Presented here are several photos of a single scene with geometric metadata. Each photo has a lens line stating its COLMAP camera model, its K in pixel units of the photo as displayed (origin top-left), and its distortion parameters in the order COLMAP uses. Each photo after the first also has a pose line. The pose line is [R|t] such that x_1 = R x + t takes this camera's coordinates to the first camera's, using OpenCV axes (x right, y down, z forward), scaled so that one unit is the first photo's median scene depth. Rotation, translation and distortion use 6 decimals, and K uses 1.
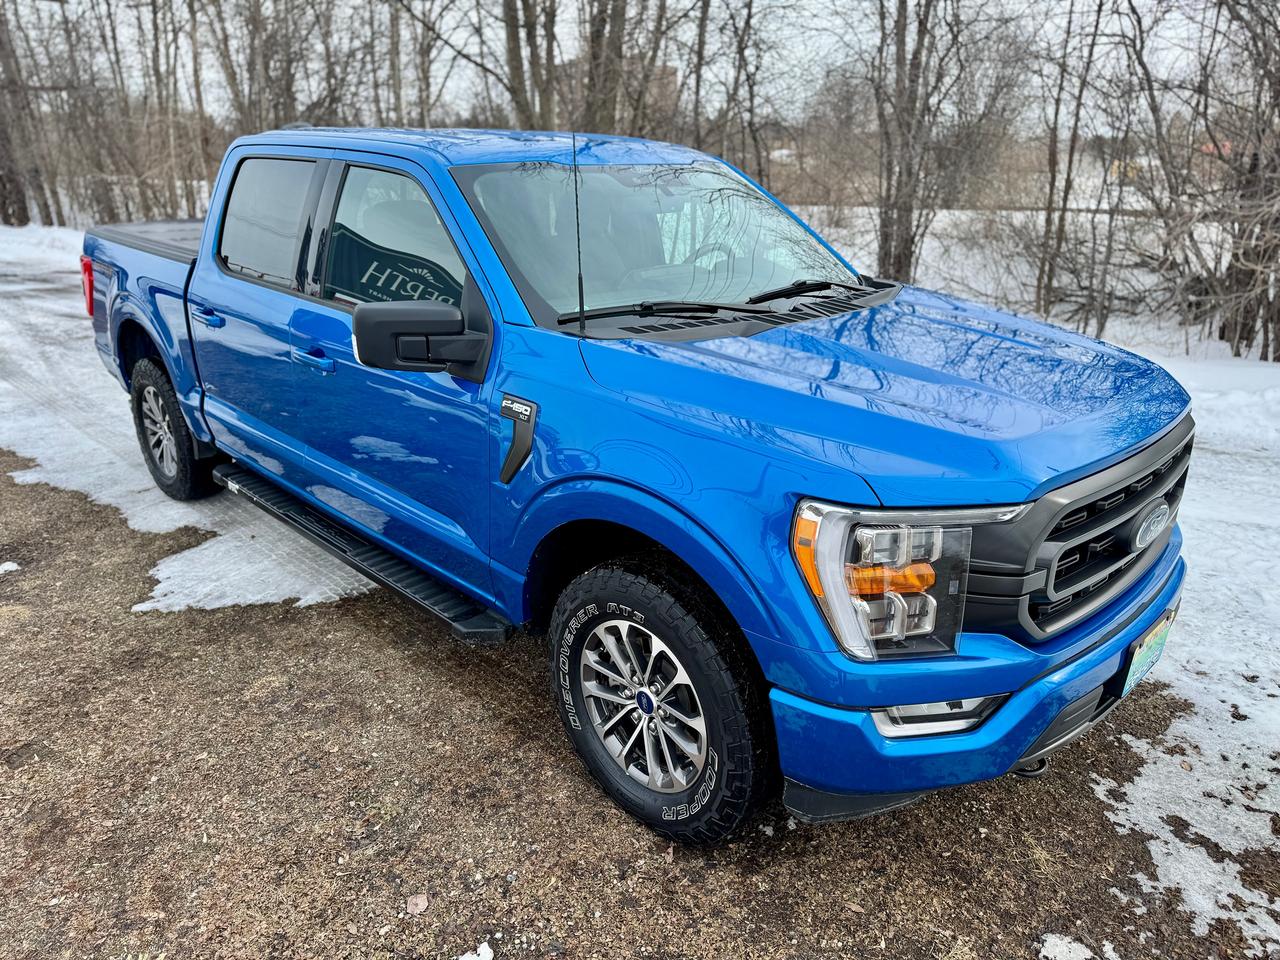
lens RADIAL K [[909.6, 0, 633.0], [0, 909.6, 478.5], [0, 0, 1]] dist [0.037920, -0.045868]
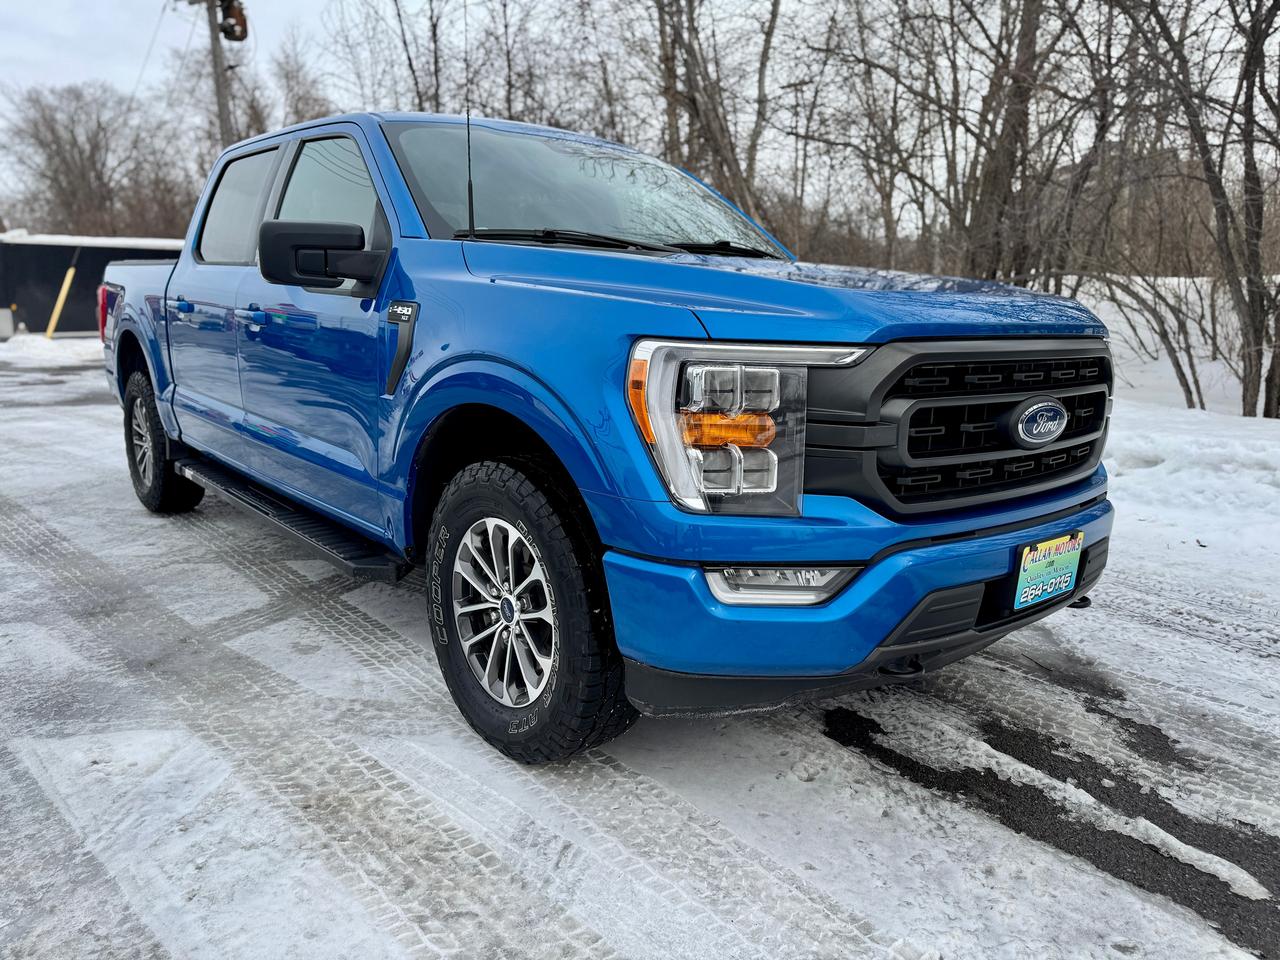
lens RADIAL K [[909.6, 0, 635.4], [0, 909.6, 468.8], [0, 0, 1]] dist [0.037920, -0.045868]
pose [[0.997713, 0.028256, -0.061399, 0.233271], [-0.037530, 0.987108, -0.155591, 0.286268], [0.056212, 0.157539, 0.985912, 0.068058]]
